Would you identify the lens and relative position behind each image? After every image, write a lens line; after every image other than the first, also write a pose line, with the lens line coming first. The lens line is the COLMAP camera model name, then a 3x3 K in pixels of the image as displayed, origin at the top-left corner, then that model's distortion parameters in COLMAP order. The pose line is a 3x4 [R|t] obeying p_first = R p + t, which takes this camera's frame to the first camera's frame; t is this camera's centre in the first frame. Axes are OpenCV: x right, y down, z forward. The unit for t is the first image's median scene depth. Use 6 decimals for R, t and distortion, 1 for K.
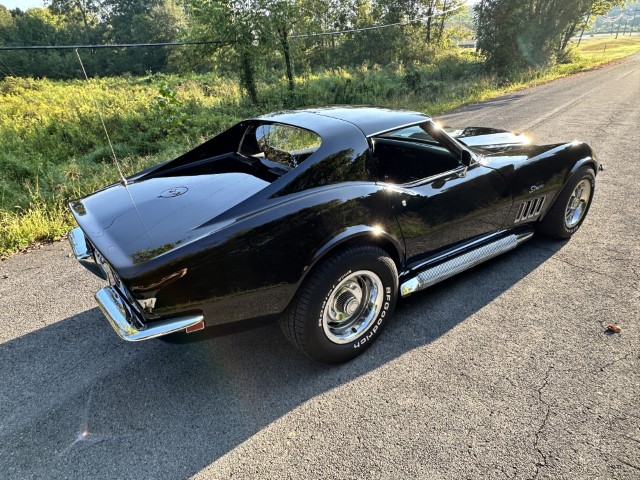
lens RADIAL K [[425.7, 0, 320.7], [0, 425.7, 240.6], [0, 0, 1]] dist [-0.004632, 0.001864]
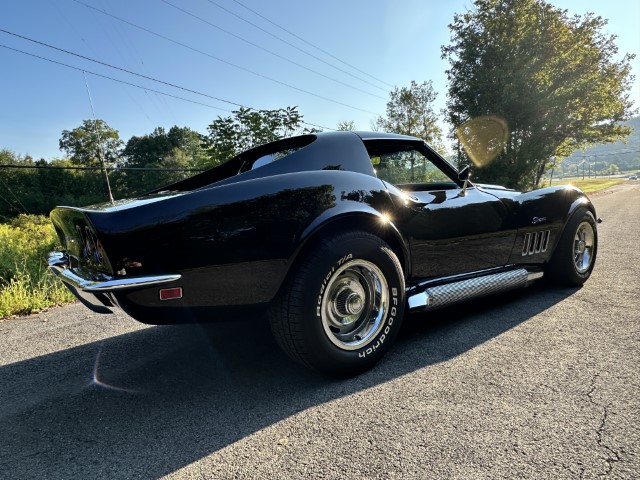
lens RADIAL K [[425.7, 0, 319.3], [0, 425.7, 240.1], [0, 0, 1]] dist [-0.004632, 0.001864]
pose [[0.999877, -0.013632, 0.007714, -0.003281], [0.015344, 0.951400, -0.307576, 0.284943], [-0.003146, 0.307657, 0.951492, 0.122472]]
